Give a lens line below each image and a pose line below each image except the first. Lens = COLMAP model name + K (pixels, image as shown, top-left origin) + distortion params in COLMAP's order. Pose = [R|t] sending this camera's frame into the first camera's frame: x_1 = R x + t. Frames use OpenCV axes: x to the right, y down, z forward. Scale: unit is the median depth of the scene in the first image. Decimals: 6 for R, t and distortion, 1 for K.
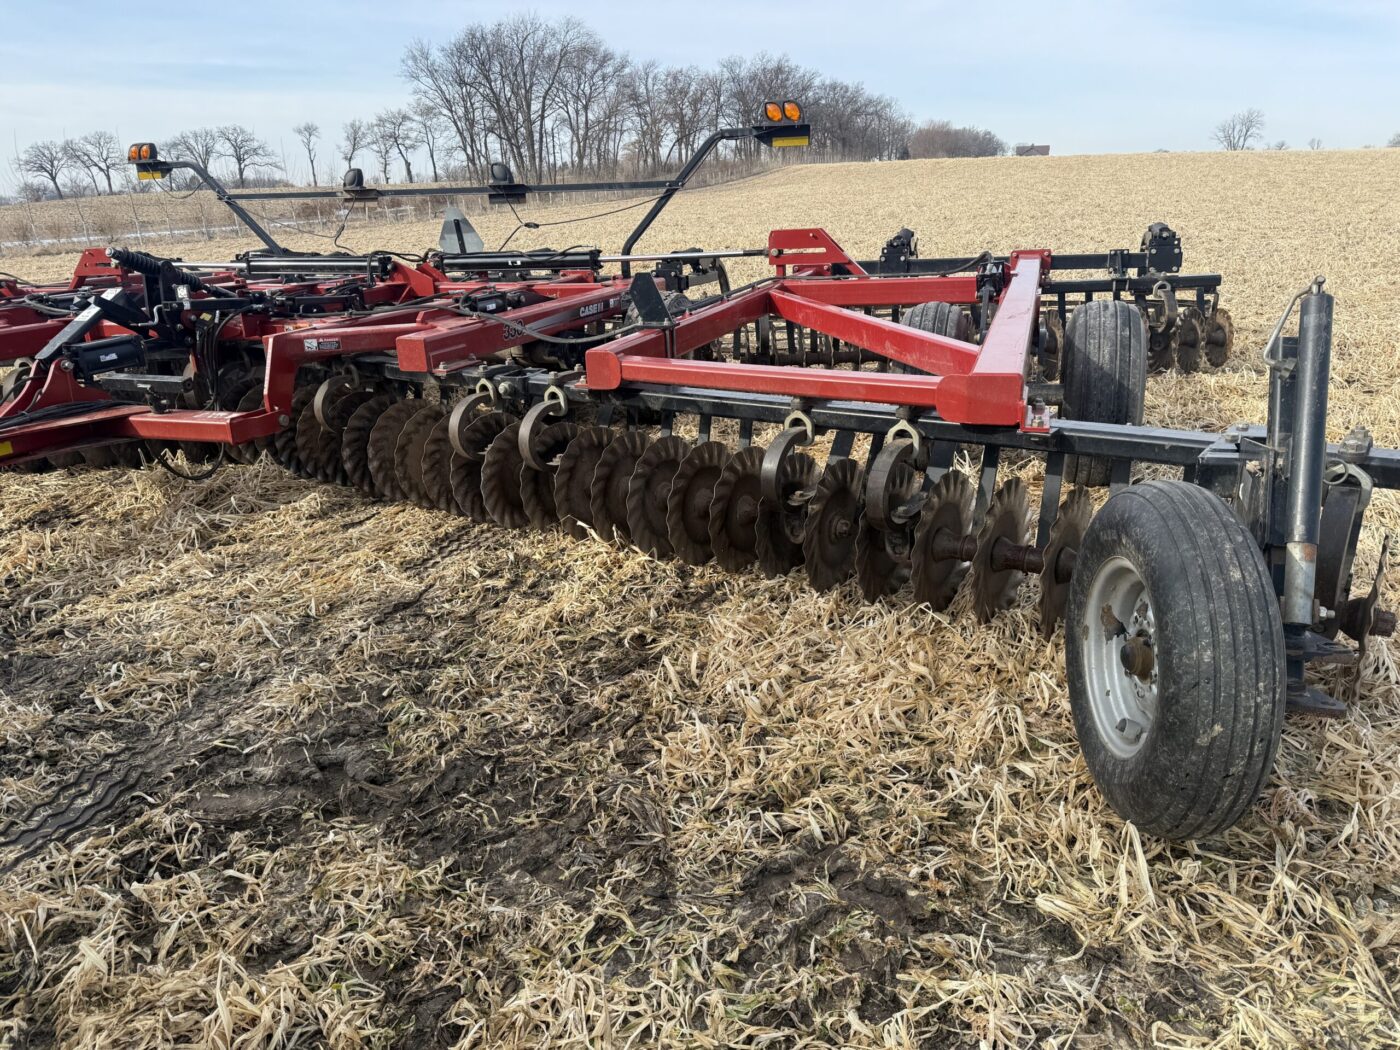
lens RADIAL K [[995.9, 0, 700.0], [0, 995.9, 525.0], [0, 0, 1]] dist [0.098340, -0.143593]
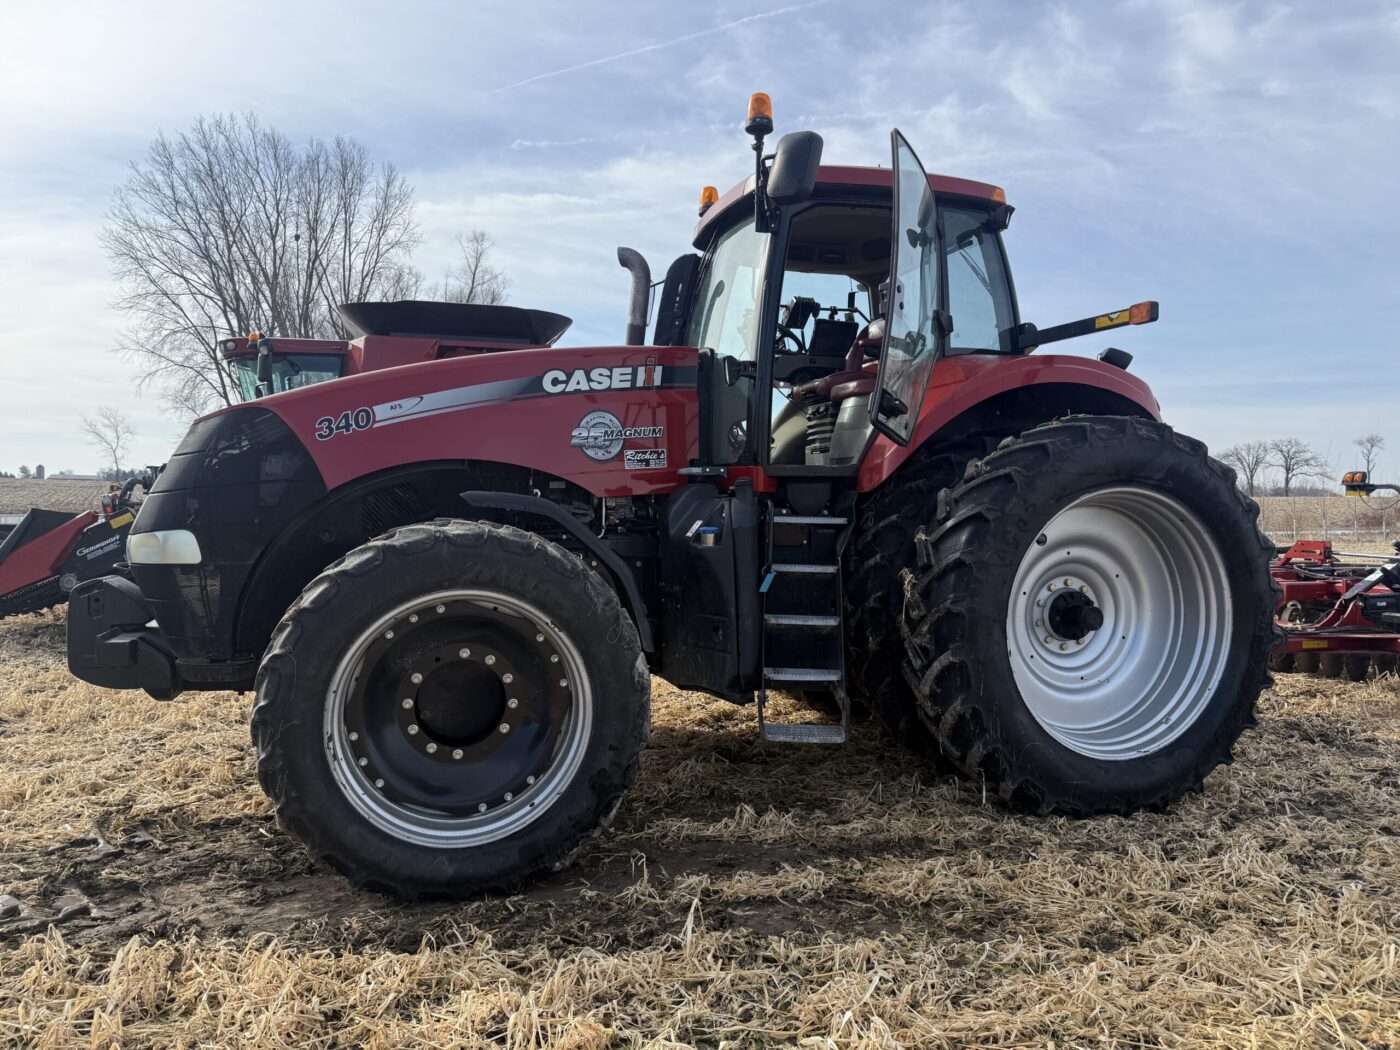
lens RADIAL K [[995.9, 0, 700.0], [0, 995.9, 525.0], [0, 0, 1]] dist [0.098340, -0.143593]
pose [[0.600344, 0.052774, -0.797999, 0.028102], [-0.279179, 0.948877, -0.147278, 0.156103], [0.749430, 0.311202, 0.584386, -0.486683]]
